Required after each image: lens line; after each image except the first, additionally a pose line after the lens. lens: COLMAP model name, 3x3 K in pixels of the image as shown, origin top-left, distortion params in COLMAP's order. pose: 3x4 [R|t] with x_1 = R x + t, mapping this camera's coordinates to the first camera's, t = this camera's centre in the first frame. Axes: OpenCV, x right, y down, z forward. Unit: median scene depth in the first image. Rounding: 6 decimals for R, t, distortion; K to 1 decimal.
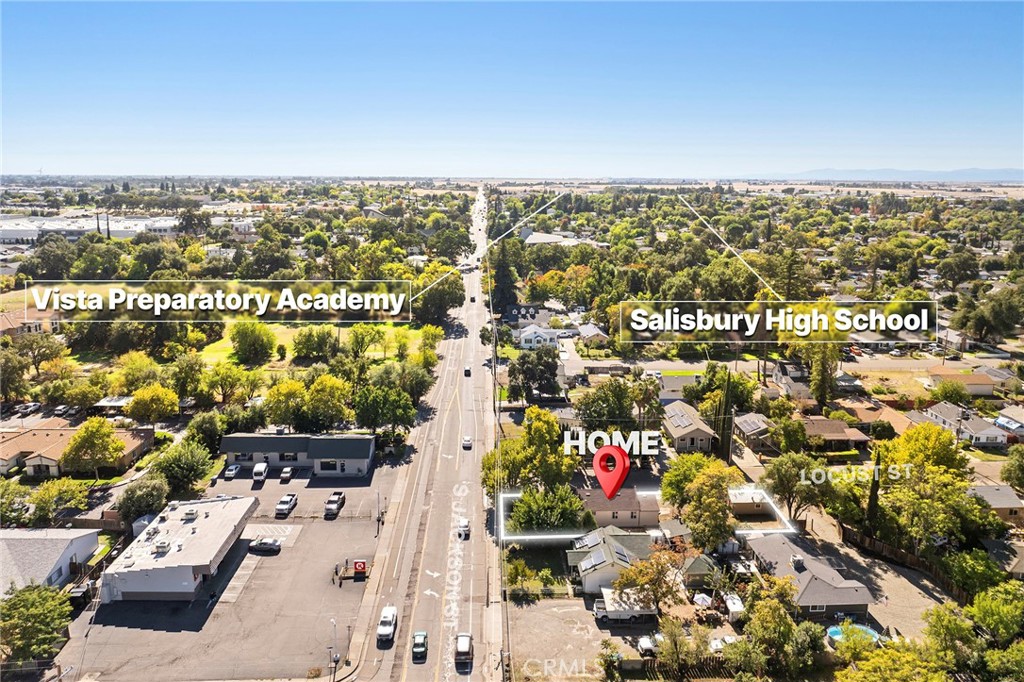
lens RADIAL K [[725.3, 0, 512.0], [0, 725.3, 341.0], [0, 0, 1]] dist [-0.016579, -0.003027]
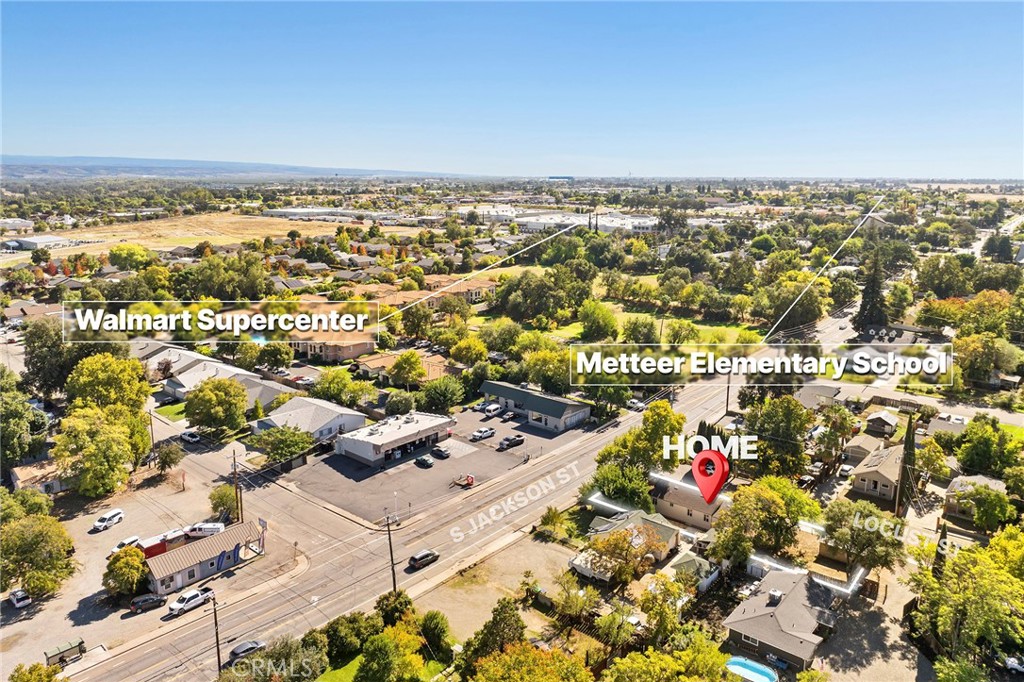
lens RADIAL K [[707.8, 0, 512.0], [0, 707.8, 341.0], [0, 0, 1]] dist [-0.000890, -0.001046]
pose [[0.737005, 0.147153, -0.659674, 0.532259], [-0.145125, 0.987701, 0.058189, -0.029078], [0.660123, 0.052849, 0.749296, 0.027388]]
